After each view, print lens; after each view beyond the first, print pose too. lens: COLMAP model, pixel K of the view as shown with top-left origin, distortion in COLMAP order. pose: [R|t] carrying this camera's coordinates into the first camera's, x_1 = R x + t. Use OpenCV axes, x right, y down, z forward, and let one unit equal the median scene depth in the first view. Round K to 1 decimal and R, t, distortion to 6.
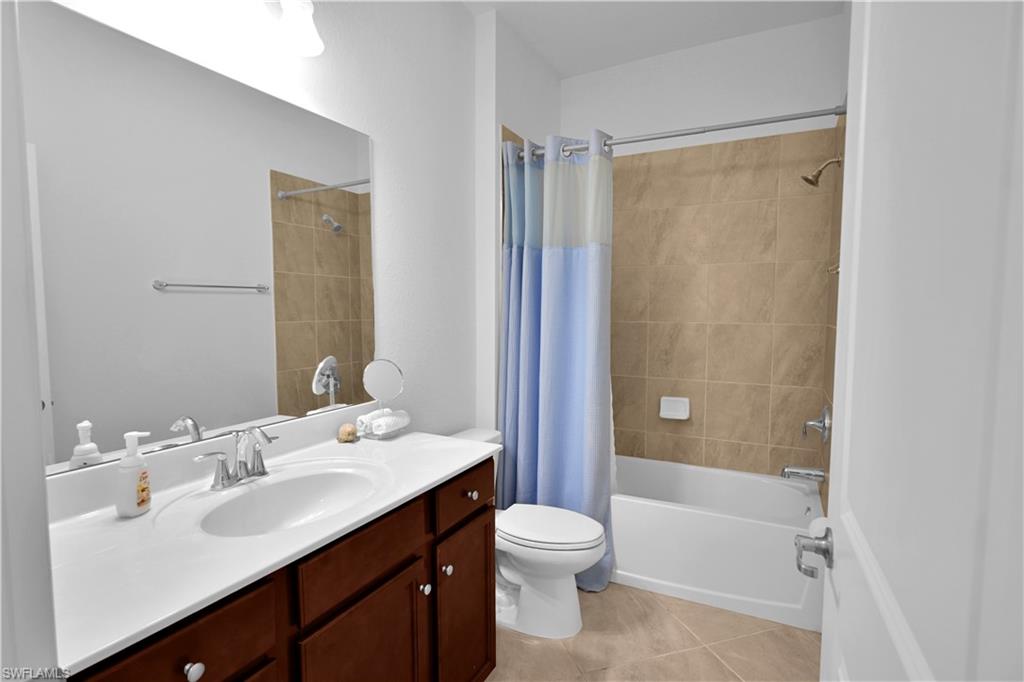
lens RADIAL K [[502.4, 0, 508.6], [0, 502.4, 339.4], [0, 0, 1]] dist [-0.000595, 0.002029]
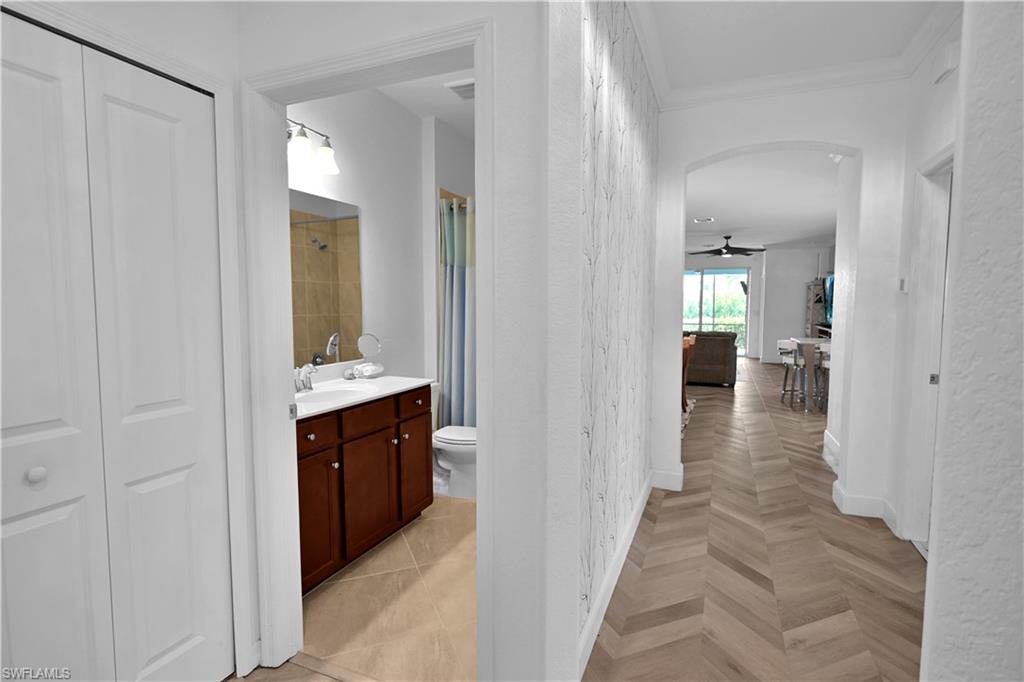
lens RADIAL K [[502.4, 0, 503.9], [0, 502.4, 334.3], [0, 0, 1]] dist [-0.000595, 0.002029]
pose [[0.997557, -0.009089, 0.069260, 0.080146], [0.009365, 0.999949, -0.003659, 0.038952], [-0.069223, 0.004299, 0.997592, -0.614151]]
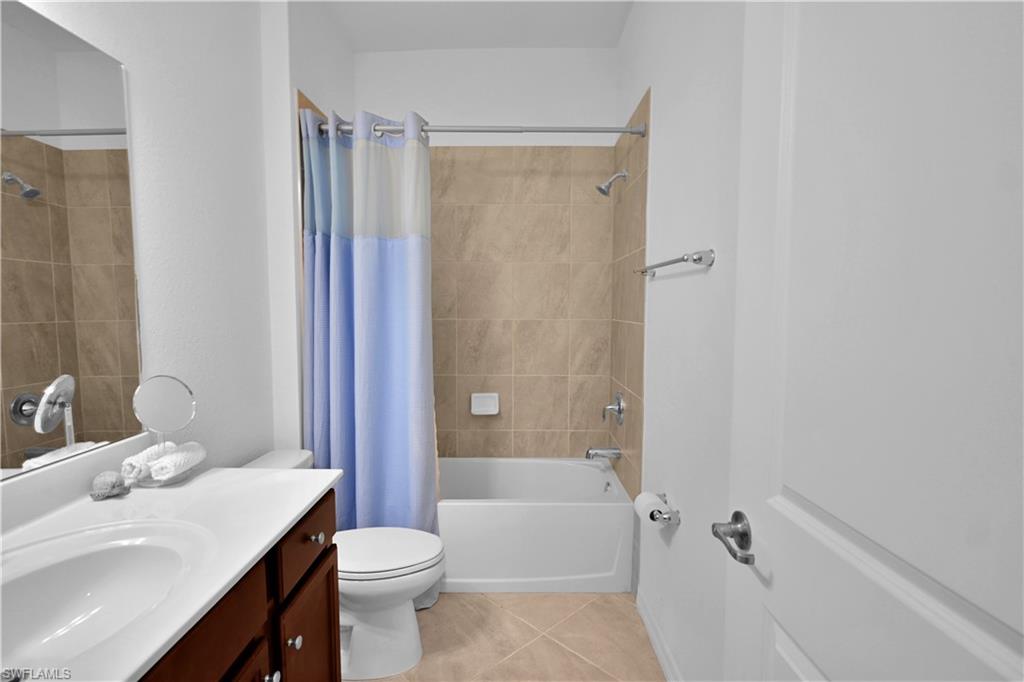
lens RADIAL K [[502.4, 0, 506.3], [0, 502.4, 339.2], [0, 0, 1]] dist [-0.000595, 0.002029]
pose [[0.894918, -0.031476, 0.445119, -0.096483], [0.028887, 0.999503, 0.012599, -0.006278], [-0.445294, 0.001583, 0.895383, 0.095119]]
